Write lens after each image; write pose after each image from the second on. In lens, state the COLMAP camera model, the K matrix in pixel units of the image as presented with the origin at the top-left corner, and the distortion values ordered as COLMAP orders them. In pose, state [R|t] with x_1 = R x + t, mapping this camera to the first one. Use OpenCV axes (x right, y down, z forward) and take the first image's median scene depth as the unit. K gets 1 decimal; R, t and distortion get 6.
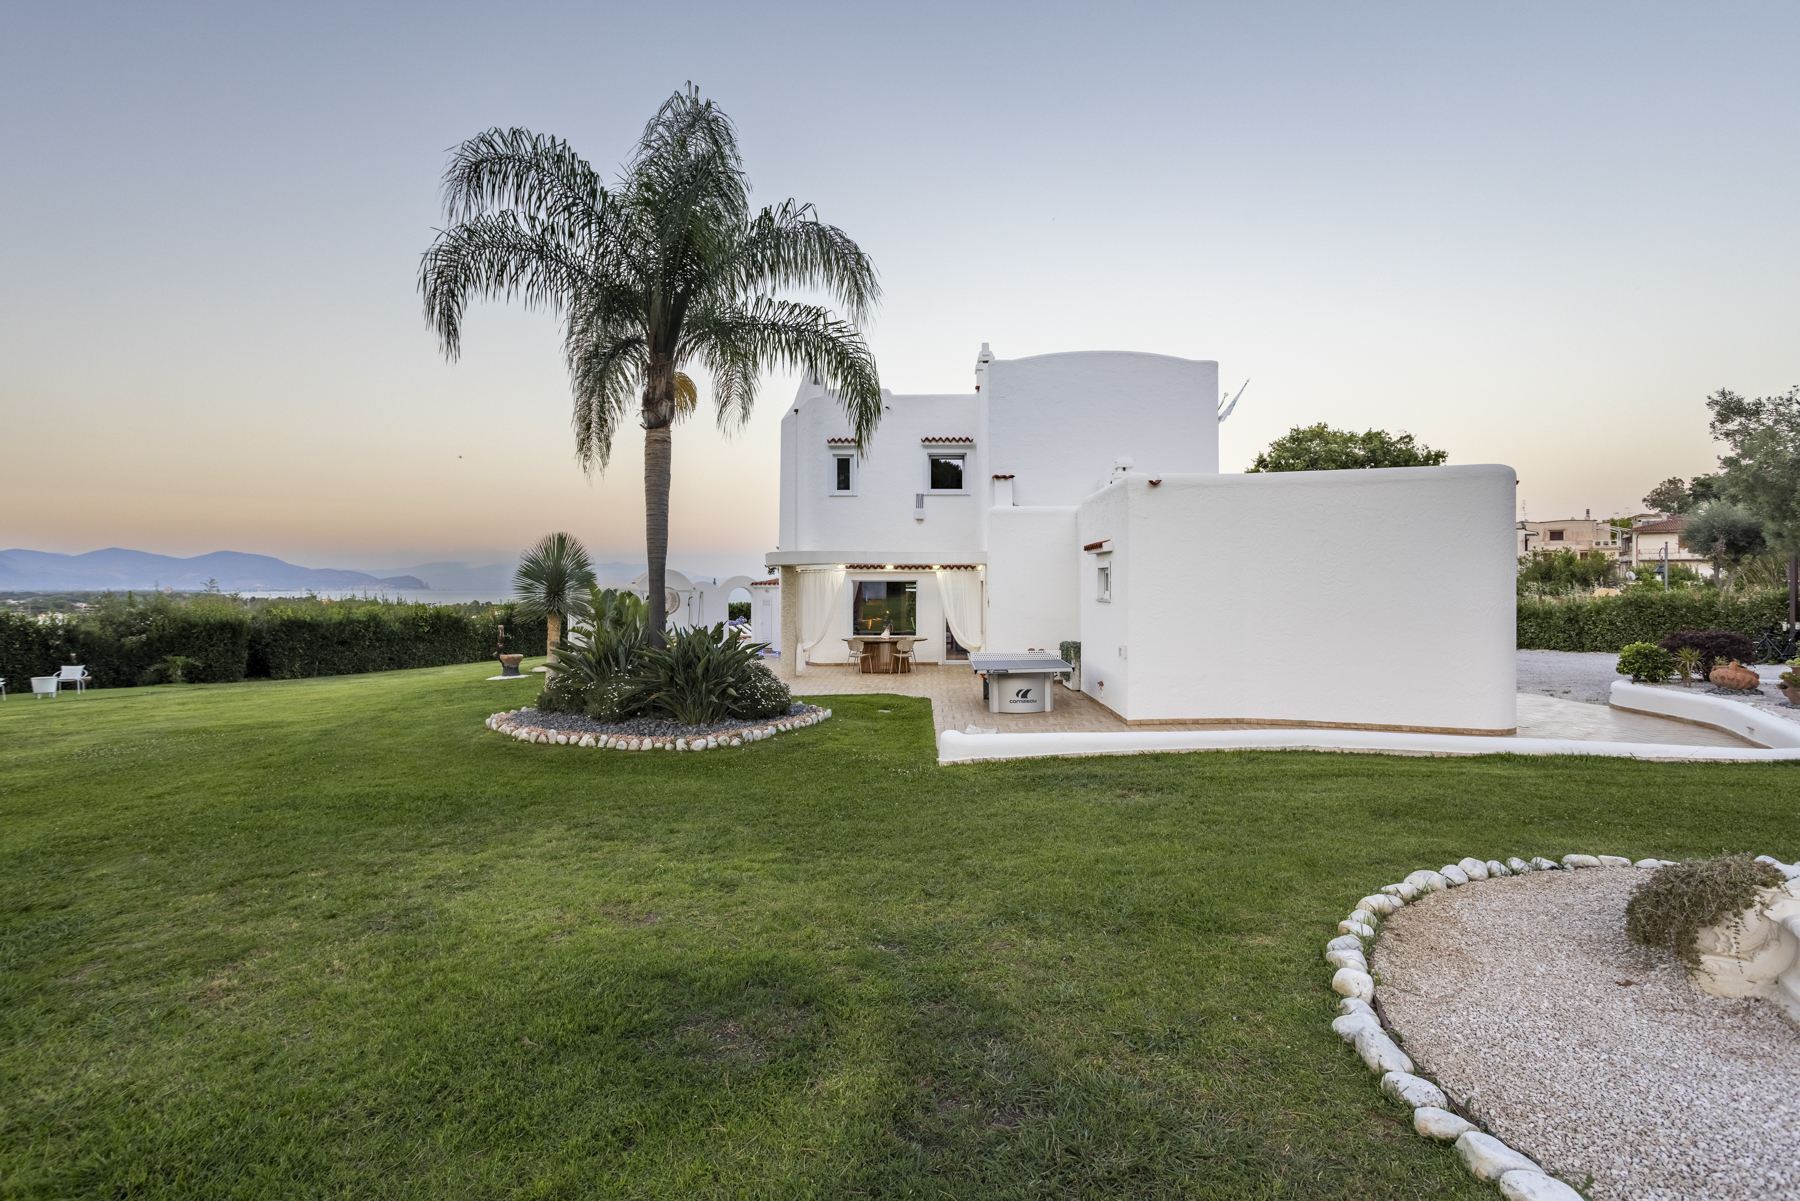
lens RADIAL K [[920.8, 0, 900.0], [0, 920.8, 600.5], [0, 0, 1]] dist [-0.005355, -0.000623]
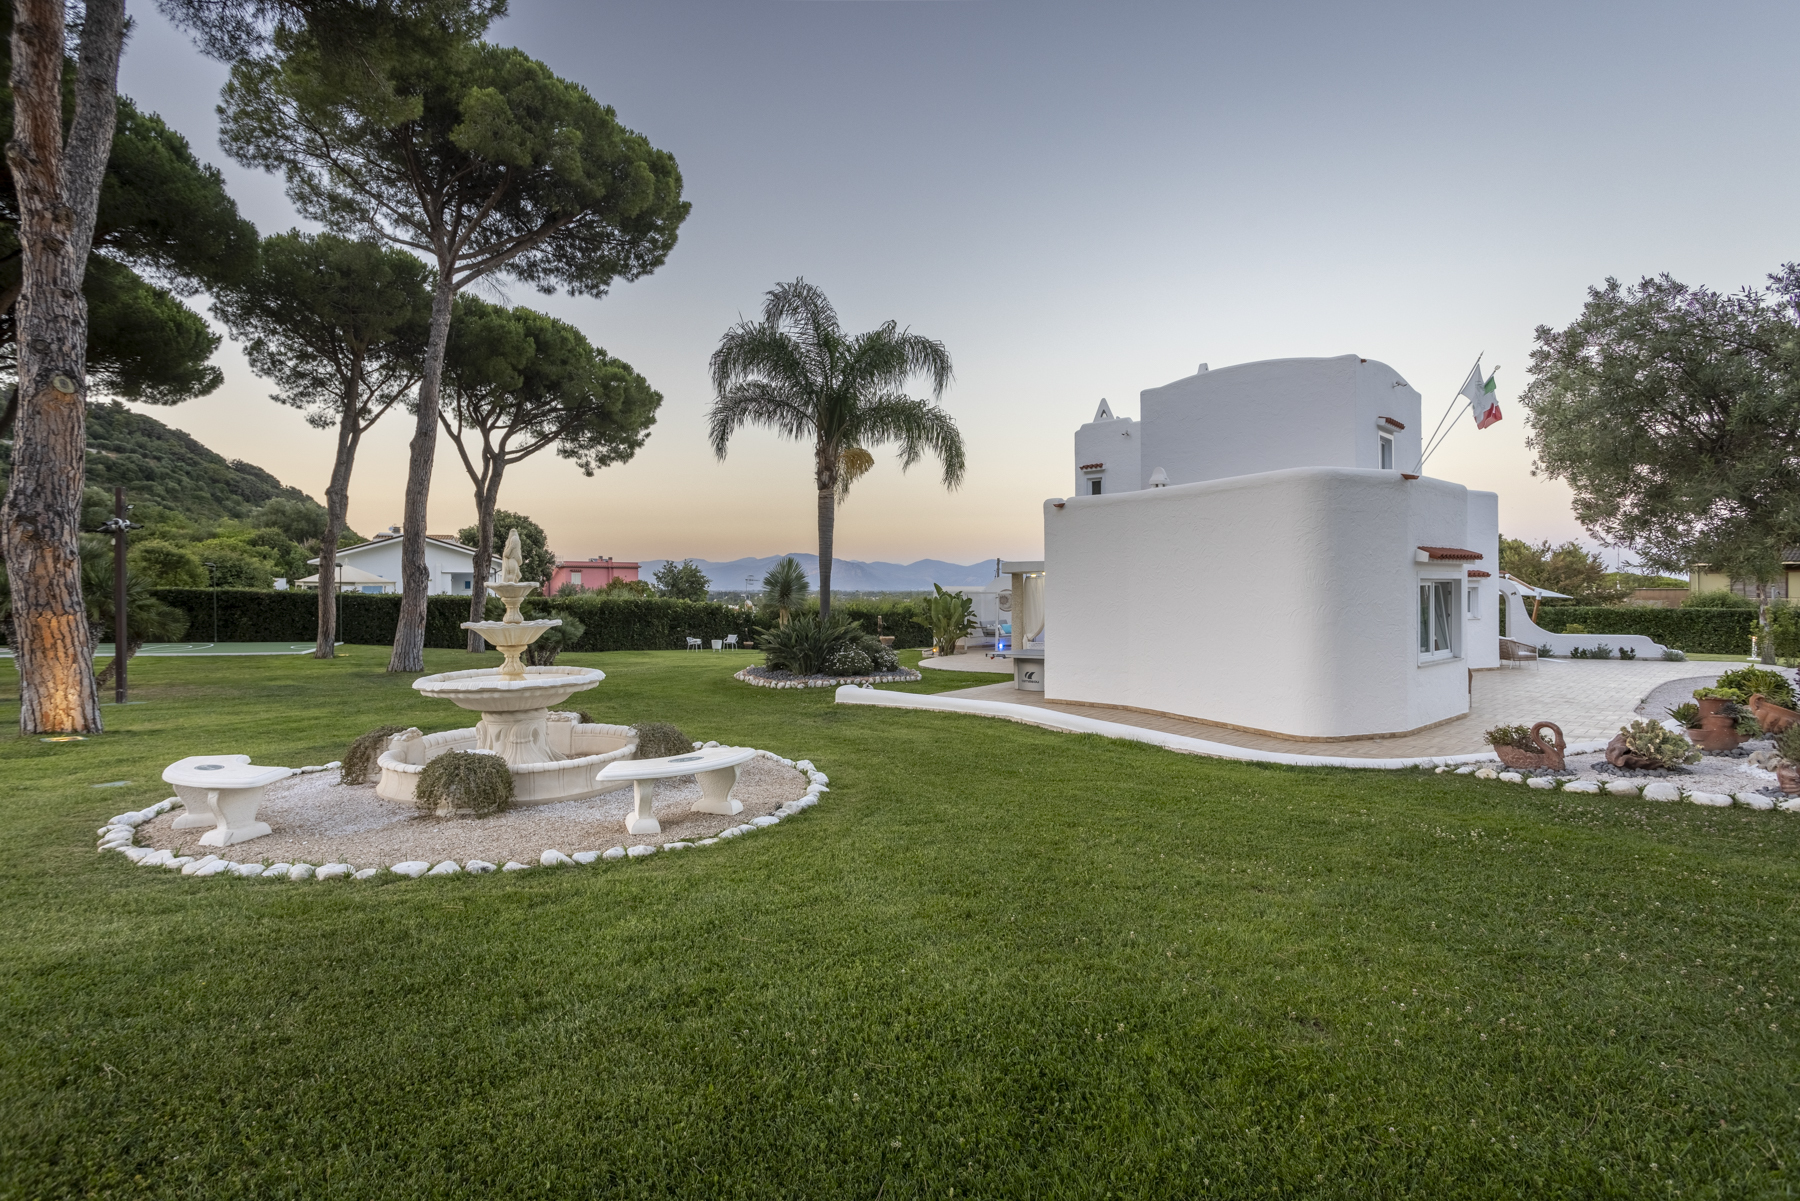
lens RADIAL K [[920.8, 0, 900.0], [0, 920.8, 600.5], [0, 0, 1]] dist [-0.005355, -0.000623]
pose [[0.695782, 0.008842, -0.718199, 0.908445], [-0.010556, 0.999942, 0.002084, -0.001910], [0.718175, 0.006131, 0.695835, 0.000838]]
